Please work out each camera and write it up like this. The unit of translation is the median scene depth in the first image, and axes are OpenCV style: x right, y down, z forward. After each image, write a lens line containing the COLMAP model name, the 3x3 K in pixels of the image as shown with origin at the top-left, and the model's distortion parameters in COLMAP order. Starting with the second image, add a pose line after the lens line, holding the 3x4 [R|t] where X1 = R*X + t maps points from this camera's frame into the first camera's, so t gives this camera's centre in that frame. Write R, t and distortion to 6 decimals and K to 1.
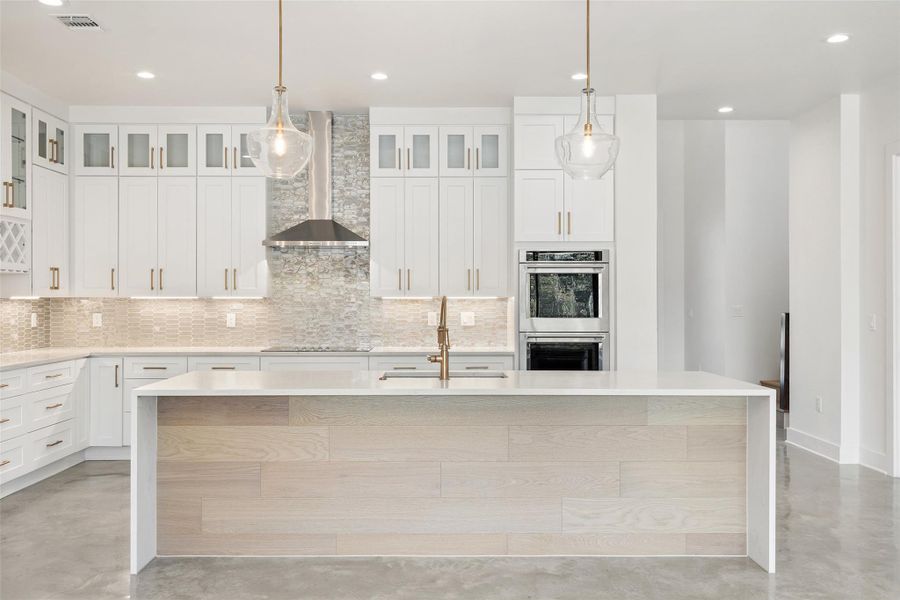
lens RADIAL K [[795.8, 0, 435.9], [0, 795.8, 297.5], [0, 0, 1]] dist [0.008481, -0.014883]
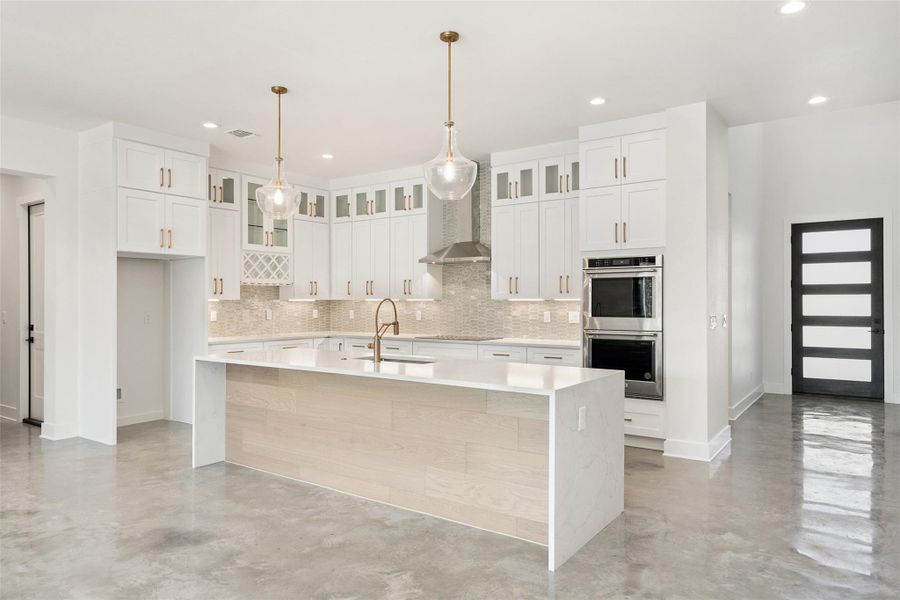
lens RADIAL K [[591.1, 0, 450.0], [0, 591.1, 300.0], [0, 0, 1]] dist [0.003827, 0.002561]
pose [[0.811600, -0.001392, -0.584212, 0.433653], [0.002009, 0.999998, 0.000408, 0.000111], [0.584210, -0.001505, 0.811601, 0.178642]]
